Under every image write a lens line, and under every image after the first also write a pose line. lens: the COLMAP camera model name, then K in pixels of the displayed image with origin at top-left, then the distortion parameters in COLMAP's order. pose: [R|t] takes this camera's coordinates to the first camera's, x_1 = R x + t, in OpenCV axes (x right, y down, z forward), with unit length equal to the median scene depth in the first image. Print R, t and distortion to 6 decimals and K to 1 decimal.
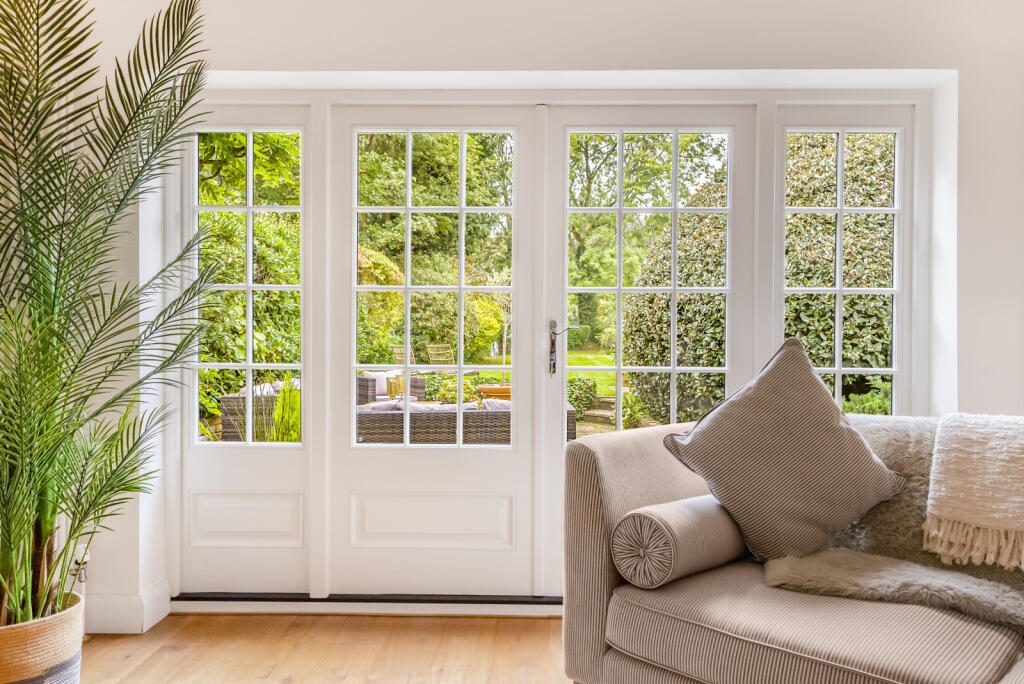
lens RADIAL K [[729.1, 0, 509.2], [0, 729.1, 349.8], [0, 0, 1]] dist [-0.000467, -0.000171]
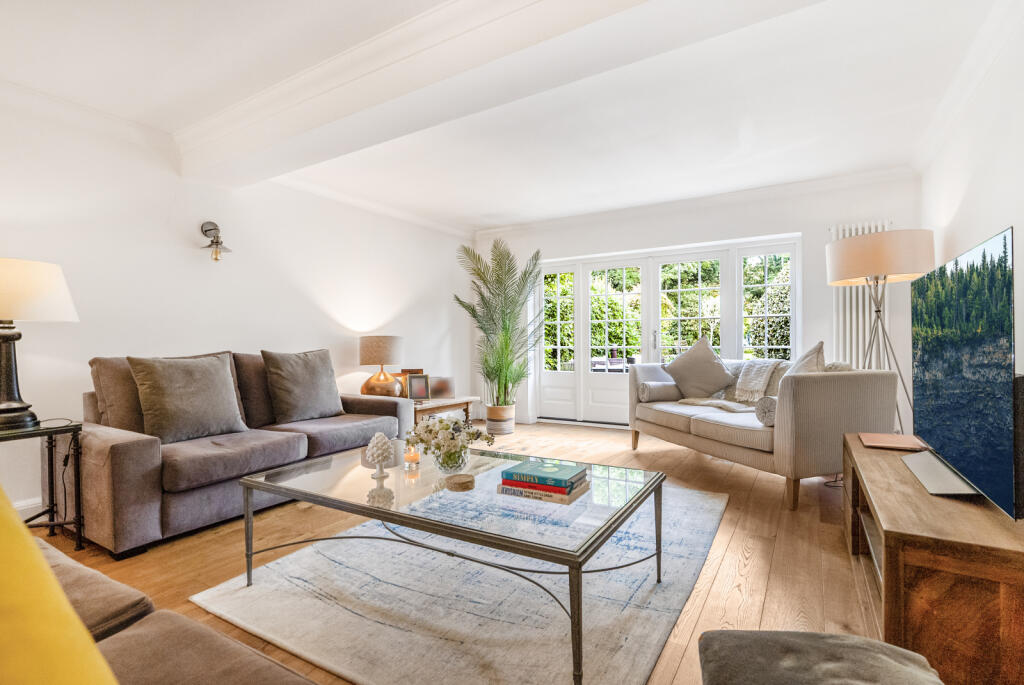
lens RADIAL K [[481.5, 0, 512.6], [0, 481.5, 344.7], [0, 0, 1]] dist [0.002969, 0.000351]
pose [[0.869379, -0.010363, -0.494038, 0.695710], [0.009162, 0.999946, -0.004851, 0.027999], [0.494061, -0.000309, 0.869427, -1.274179]]
